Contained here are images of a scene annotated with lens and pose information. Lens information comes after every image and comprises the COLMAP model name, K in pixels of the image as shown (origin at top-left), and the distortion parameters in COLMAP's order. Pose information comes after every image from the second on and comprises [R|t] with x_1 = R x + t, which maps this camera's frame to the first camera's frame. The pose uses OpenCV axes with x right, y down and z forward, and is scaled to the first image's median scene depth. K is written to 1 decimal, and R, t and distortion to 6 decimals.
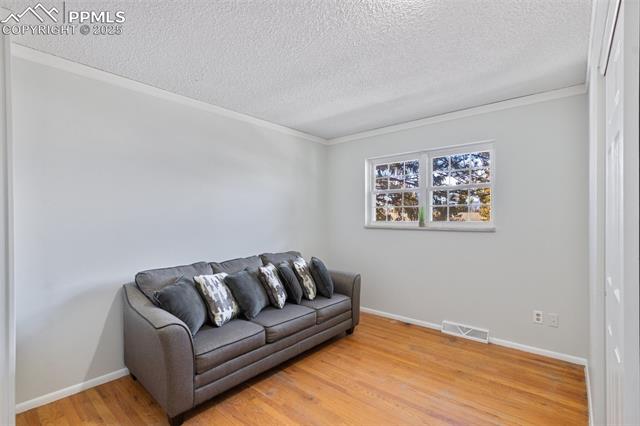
lens RADIAL K [[297.5, 0, 303.3], [0, 297.5, 218.5], [0, 0, 1]] dist [-0.003327, 0.000244]
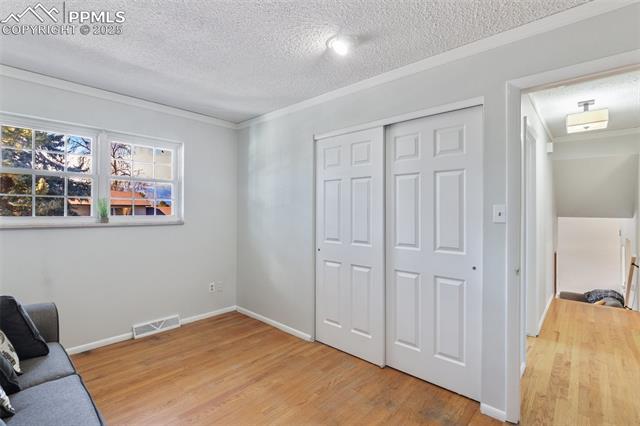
lens RADIAL K [[297.5, 0, 315.0], [0, 297.5, 210.2], [0, 0, 1]] dist [-0.003327, 0.000244]
pose [[0.021127, 0.004455, 0.999767, -0.504824], [0.005776, 0.999973, -0.004578, -0.000614], [-0.999760, 0.005872, 0.021101, 0.514697]]
